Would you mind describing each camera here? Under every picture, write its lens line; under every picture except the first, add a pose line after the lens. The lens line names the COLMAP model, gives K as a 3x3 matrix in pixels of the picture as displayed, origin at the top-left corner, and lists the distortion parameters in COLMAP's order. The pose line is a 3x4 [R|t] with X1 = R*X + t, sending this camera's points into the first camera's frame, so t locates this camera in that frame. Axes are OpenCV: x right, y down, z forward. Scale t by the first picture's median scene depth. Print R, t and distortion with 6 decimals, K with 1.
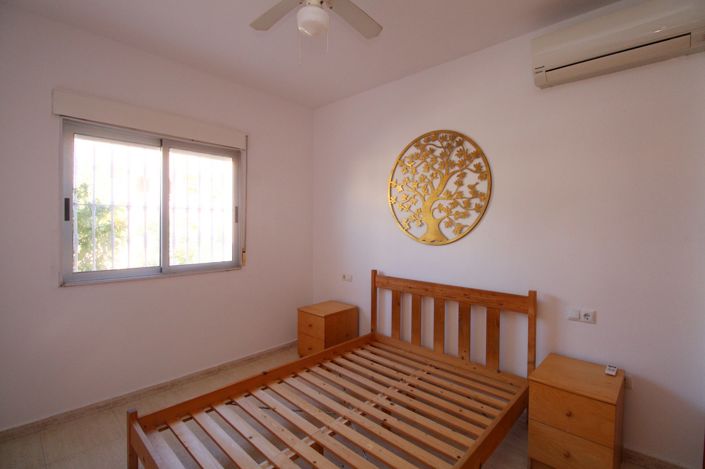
lens RADIAL K [[328.0, 0, 354.9], [0, 328.0, 230.2], [0, 0, 1]] dist [-0.004852, -0.000563]
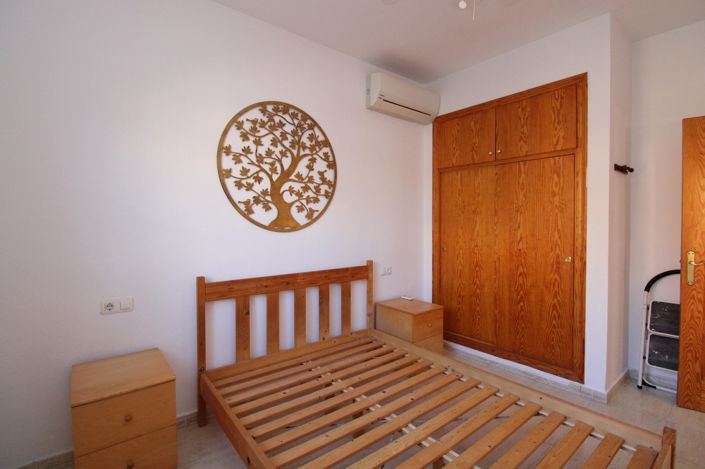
lens RADIAL K [[328.0, 0, 354.1], [0, 328.0, 230.5], [0, 0, 1]] dist [-0.004852, -0.000563]
pose [[0.133825, -0.031150, 0.990515, -0.635495], [0.019633, 0.999393, 0.028776, 0.020643], [-0.990810, 0.015596, 0.134355, 0.720321]]
